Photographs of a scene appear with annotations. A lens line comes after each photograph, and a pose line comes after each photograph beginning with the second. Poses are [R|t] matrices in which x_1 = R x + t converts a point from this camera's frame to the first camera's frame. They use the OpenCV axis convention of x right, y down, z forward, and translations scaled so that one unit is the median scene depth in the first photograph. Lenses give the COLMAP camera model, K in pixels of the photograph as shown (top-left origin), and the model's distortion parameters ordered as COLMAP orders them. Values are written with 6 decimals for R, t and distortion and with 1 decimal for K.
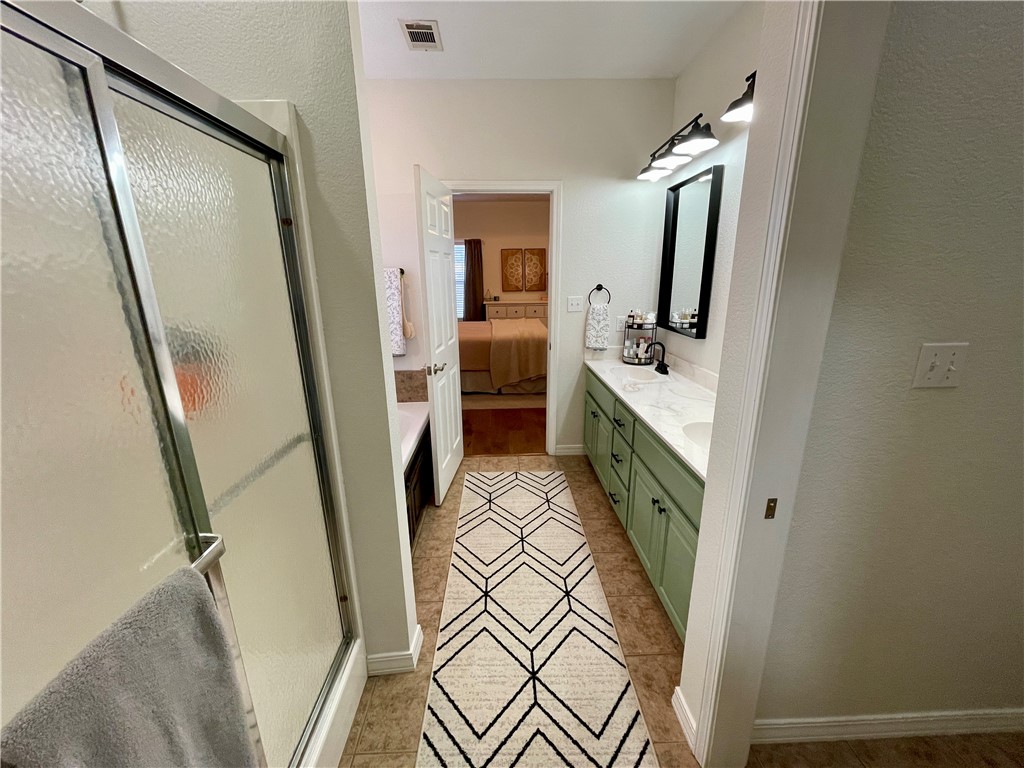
lens RADIAL K [[412.6, 0, 510.0], [0, 412.6, 386.1], [0, 0, 1]] dist [-0.002372, 0.000366]
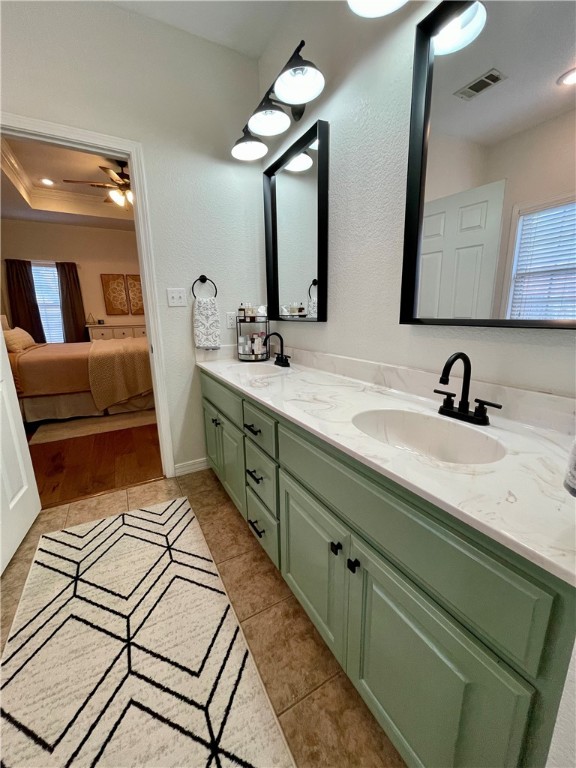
lens RADIAL K [[309.4, 0, 286.7], [0, 309.4, 381.7], [0, 0, 1]] dist [-0.002372, 0.000366]
pose [[0.891024, -0.106545, 0.441276, 0.064313], [0.128292, 0.991542, -0.019642, 0.017819], [-0.435451, 0.074113, 0.897156, 0.368104]]
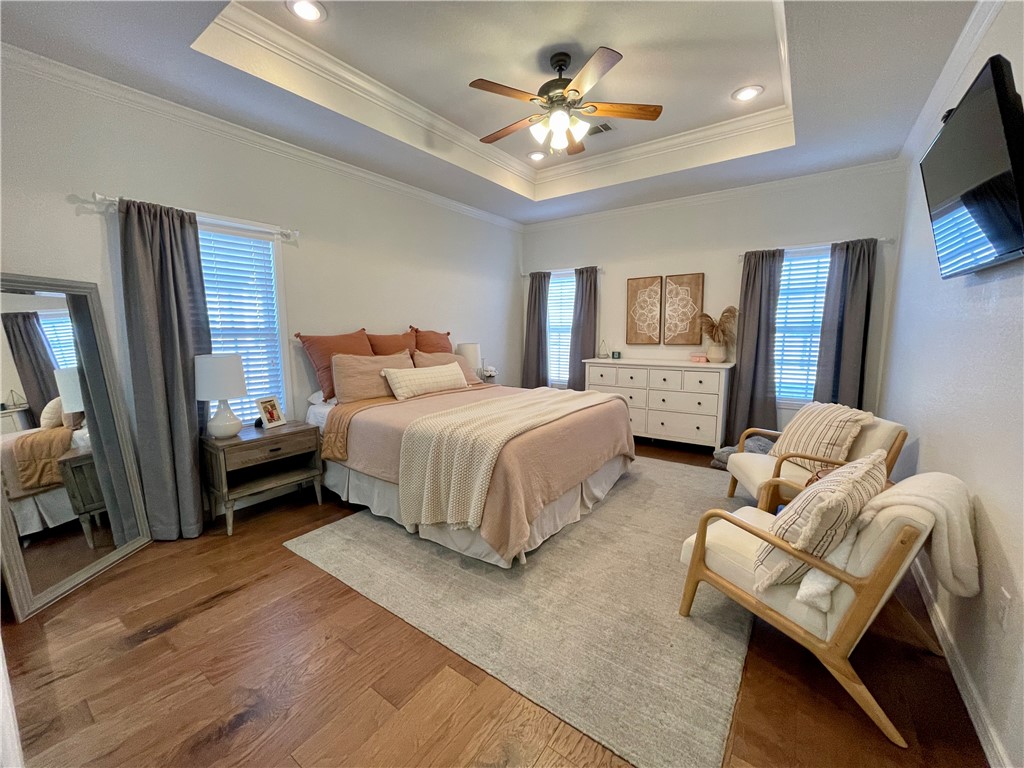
lens RADIAL K [[412.6, 0, 510.4], [0, 412.6, 387.7], [0, 0, 1]] dist [-0.002372, 0.000366]
pose [[0.790473, 0.089019, -0.605994, 0.641679], [-0.165283, 0.983680, -0.071100, -0.256739], [0.589775, 0.156363, 0.792286, 1.152280]]
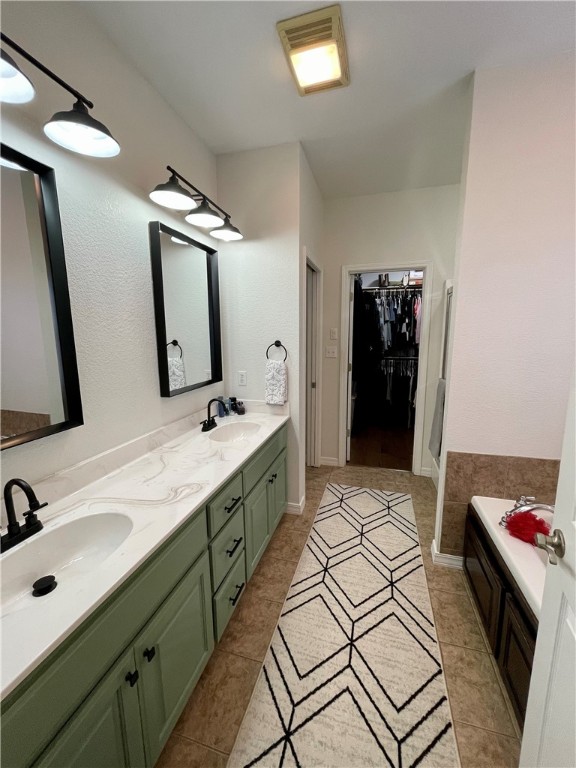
lens RADIAL K [[309.4, 0, 285.2], [0, 309.4, 365.3], [0, 0, 1]] dist [-0.002372, 0.000366]
pose [[-0.949073, -0.016904, 0.314601, -0.023570], [0.097182, 0.934160, 0.343367, -0.301817], [-0.299692, 0.356454, -0.884943, 1.136918]]
